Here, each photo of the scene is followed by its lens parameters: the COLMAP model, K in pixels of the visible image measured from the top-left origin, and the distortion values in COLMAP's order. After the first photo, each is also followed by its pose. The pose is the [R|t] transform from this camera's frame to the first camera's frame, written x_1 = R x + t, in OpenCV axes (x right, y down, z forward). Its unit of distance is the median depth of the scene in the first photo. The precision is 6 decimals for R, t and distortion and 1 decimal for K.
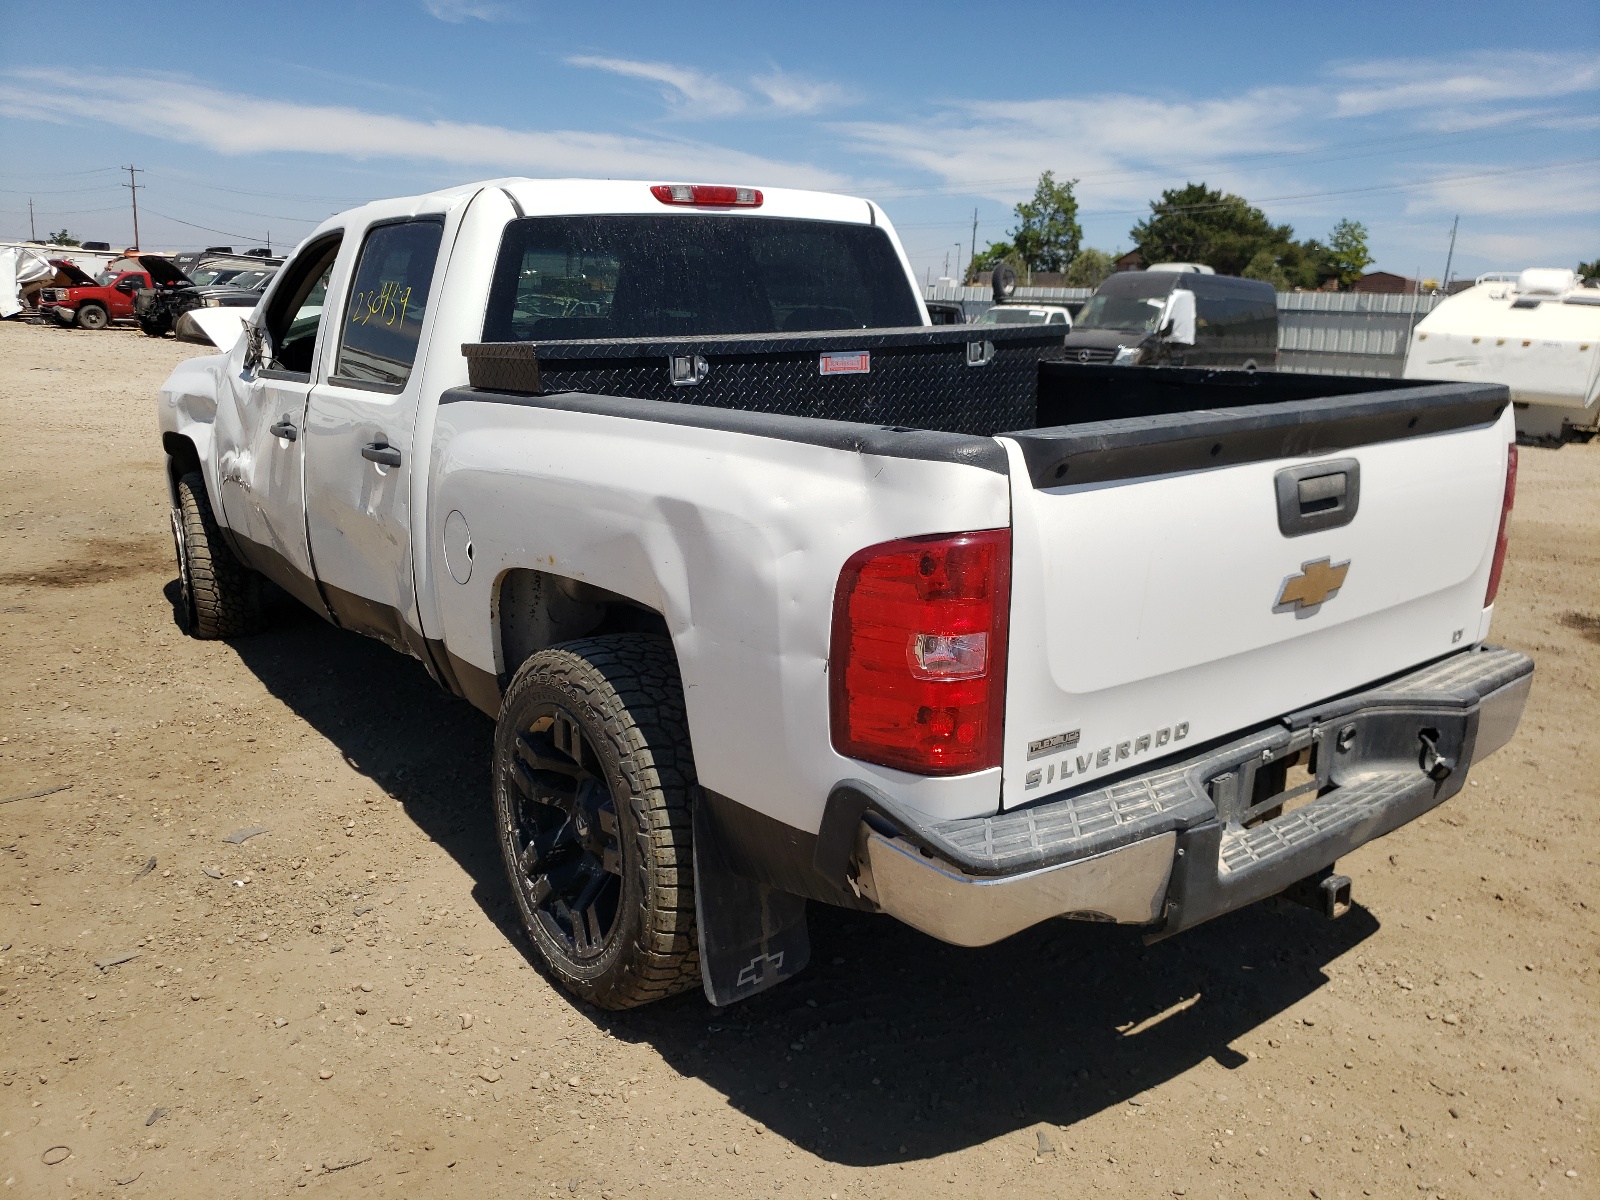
lens RADIAL K [[1219.7, 0, 800.0], [0, 1219.7, 600.0], [0, 0, 1]] dist [-0.001753, -0.002851]
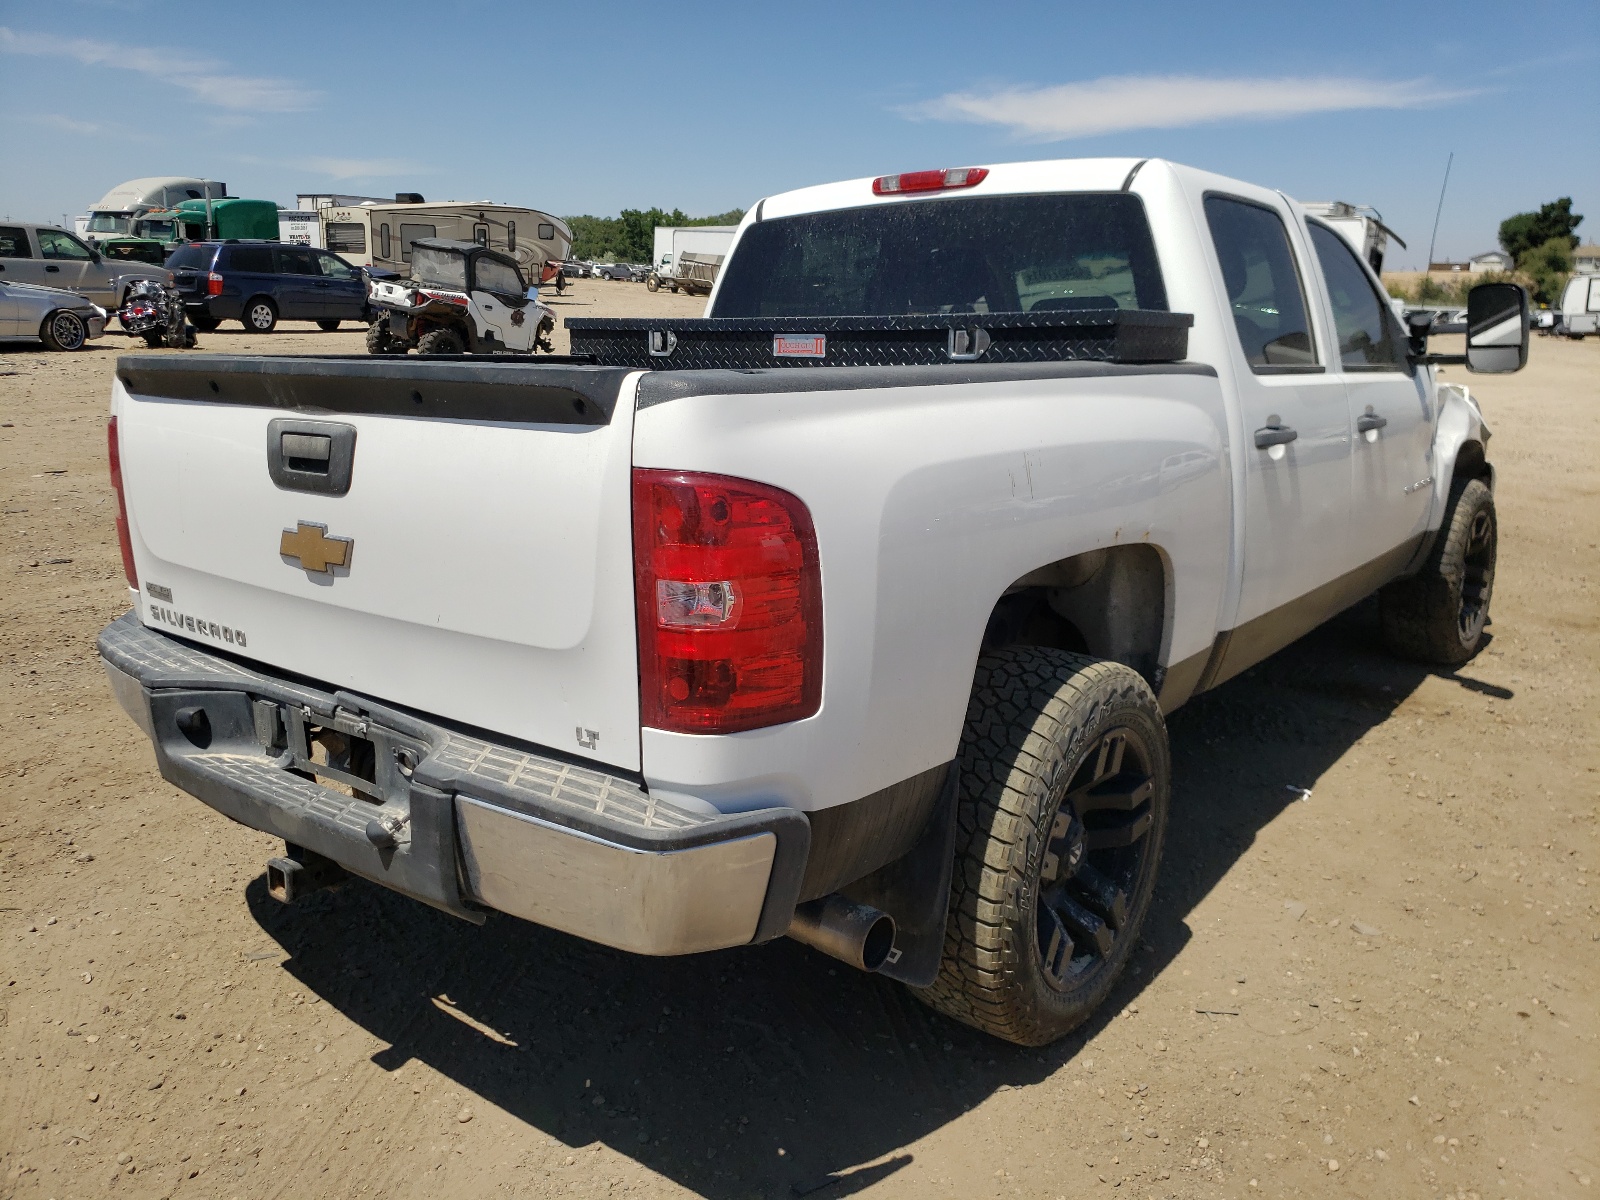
lens RADIAL K [[1227.8, 0, 800.0], [0, 1227.8, 600.0], [0, 0, 1]] dist [0.002712, 0.002669]
pose [[0.267979, 0.210121, -0.940232, 1.175284], [-0.240973, 0.959525, 0.145752, -0.168873], [0.932802, 0.187512, 0.307766, 0.873196]]
